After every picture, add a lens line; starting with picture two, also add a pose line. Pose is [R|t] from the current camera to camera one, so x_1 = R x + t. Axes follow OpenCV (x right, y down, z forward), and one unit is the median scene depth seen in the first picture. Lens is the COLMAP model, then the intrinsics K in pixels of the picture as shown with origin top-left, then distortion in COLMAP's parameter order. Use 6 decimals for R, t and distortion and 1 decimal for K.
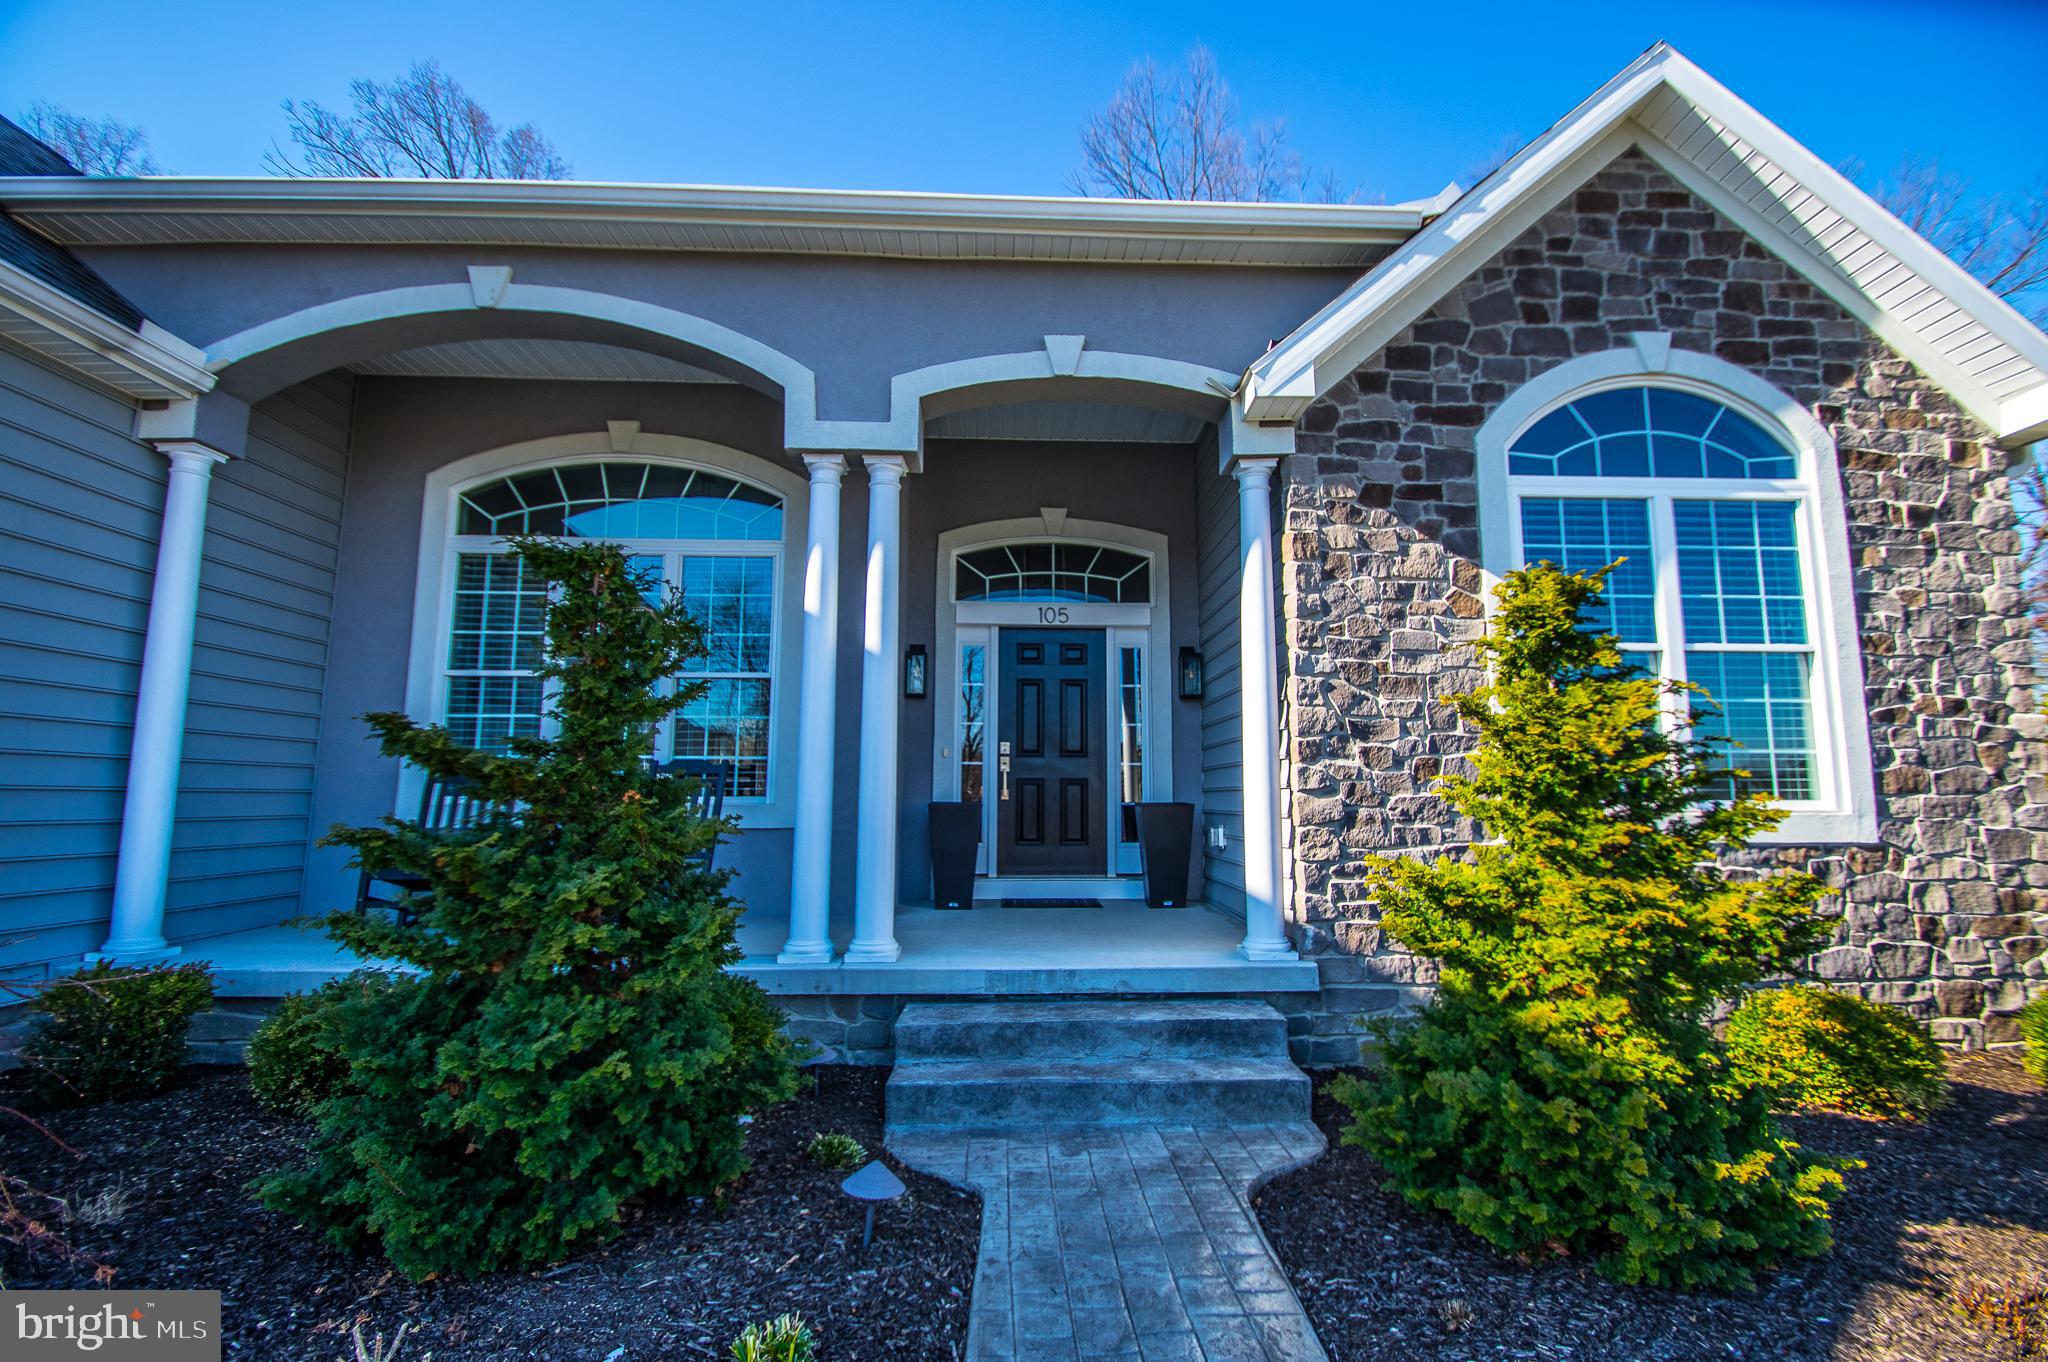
lens RADIAL K [[964.9, 0, 1018.6], [0, 964.9, 682.6], [0, 0, 1]] dist [0.002021, -0.001495]
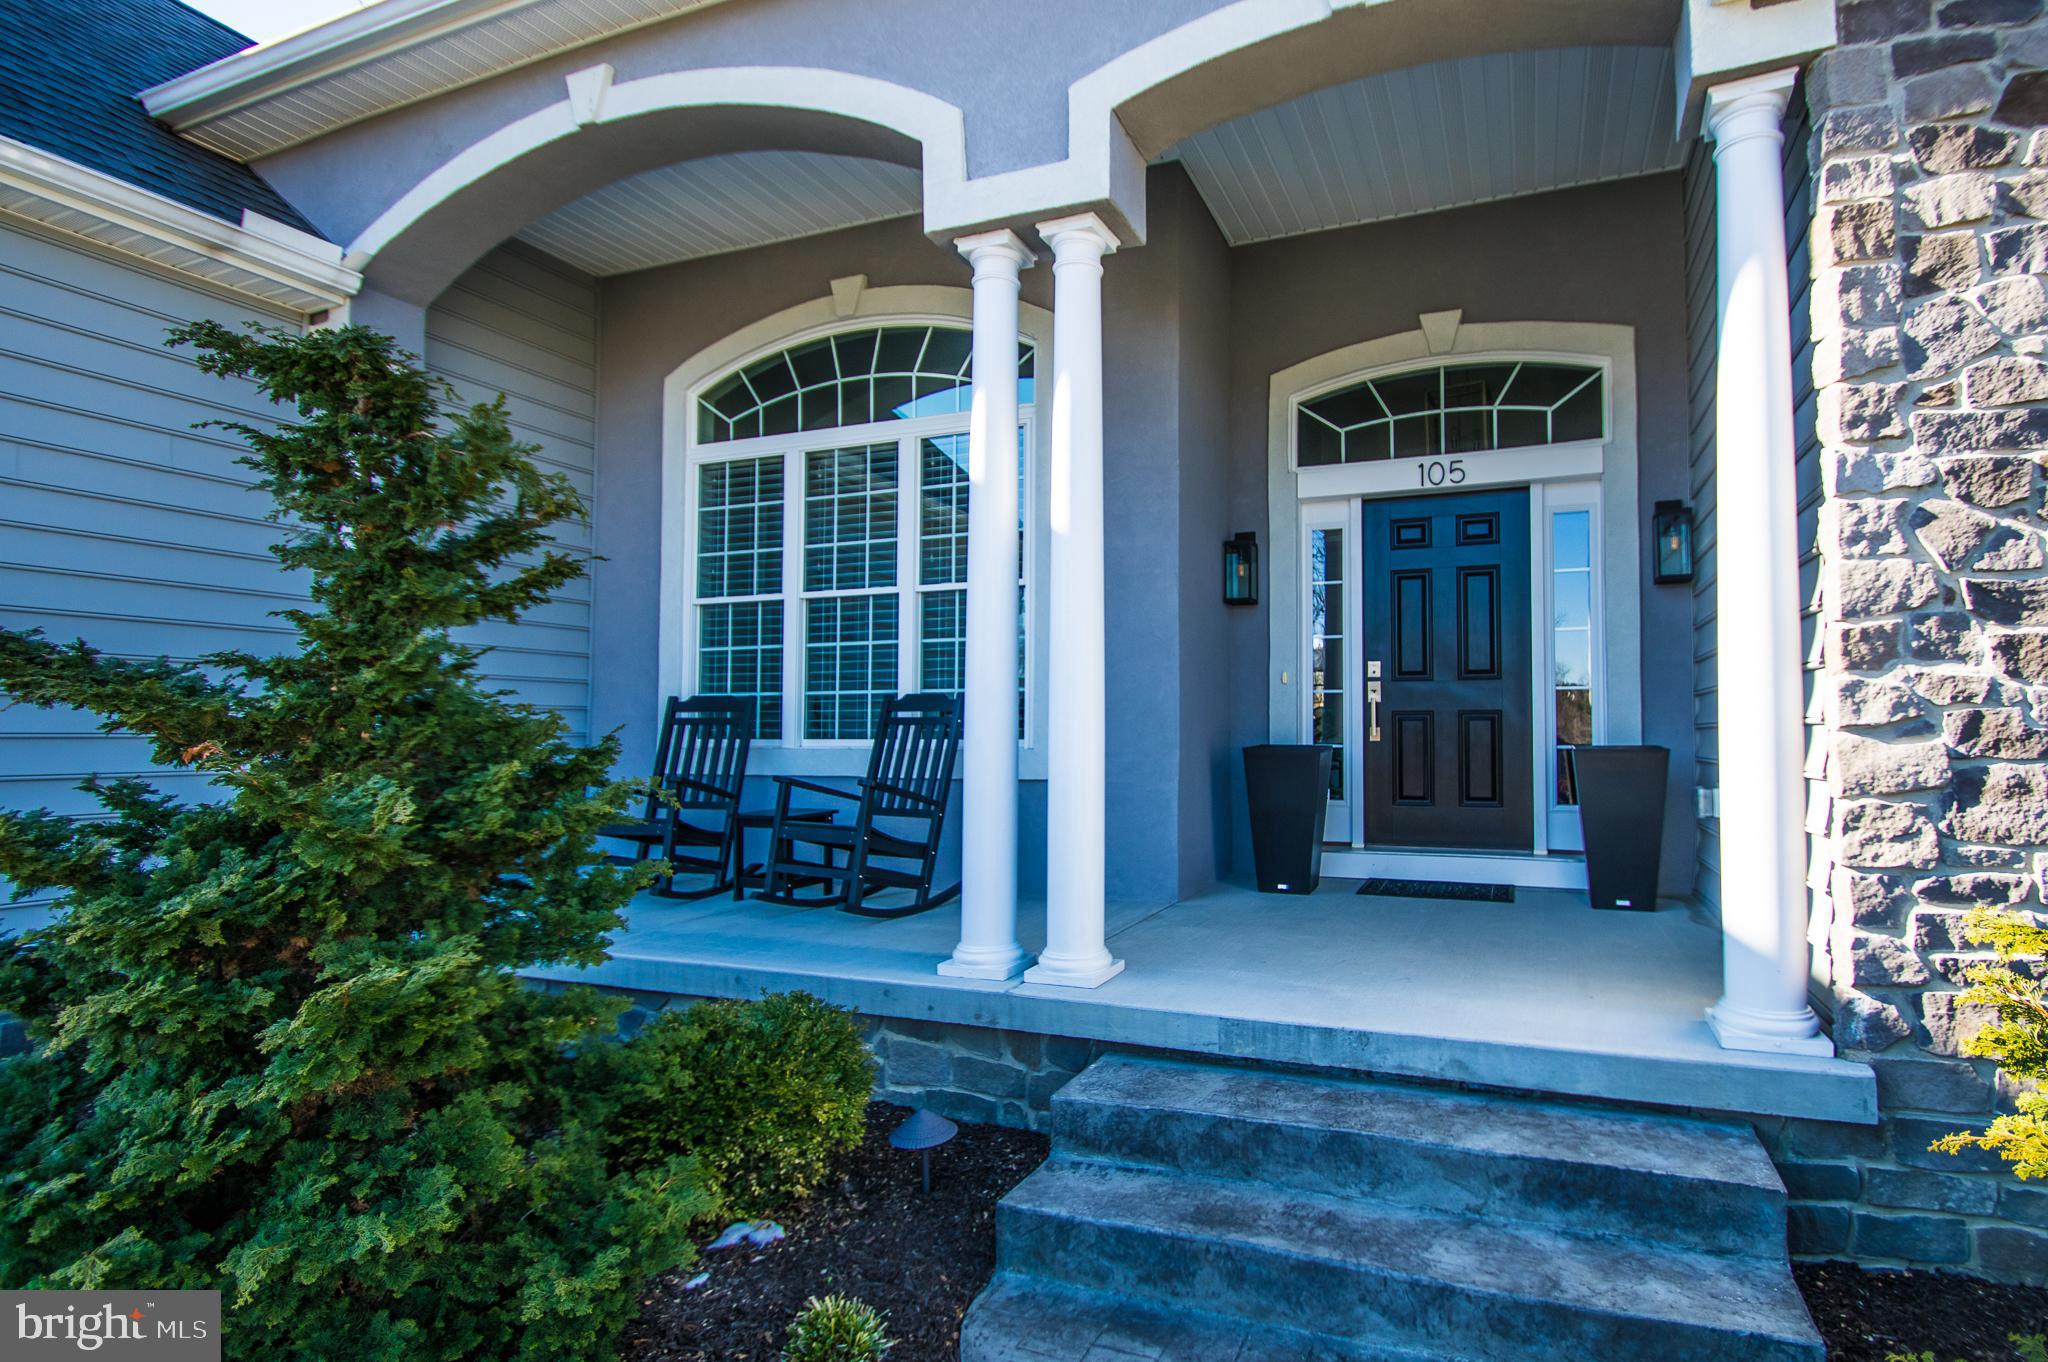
lens RADIAL K [[997.4, 0, 1093.1], [0, 997.4, 706.4], [0, 0, 1]] dist [-0.000768, -0.009530]
pose [[0.913356, -0.014137, -0.406916, 0.139477], [0.050695, 0.995569, 0.079200, 0.038326], [0.403993, -0.092966, 0.910026, 0.356852]]
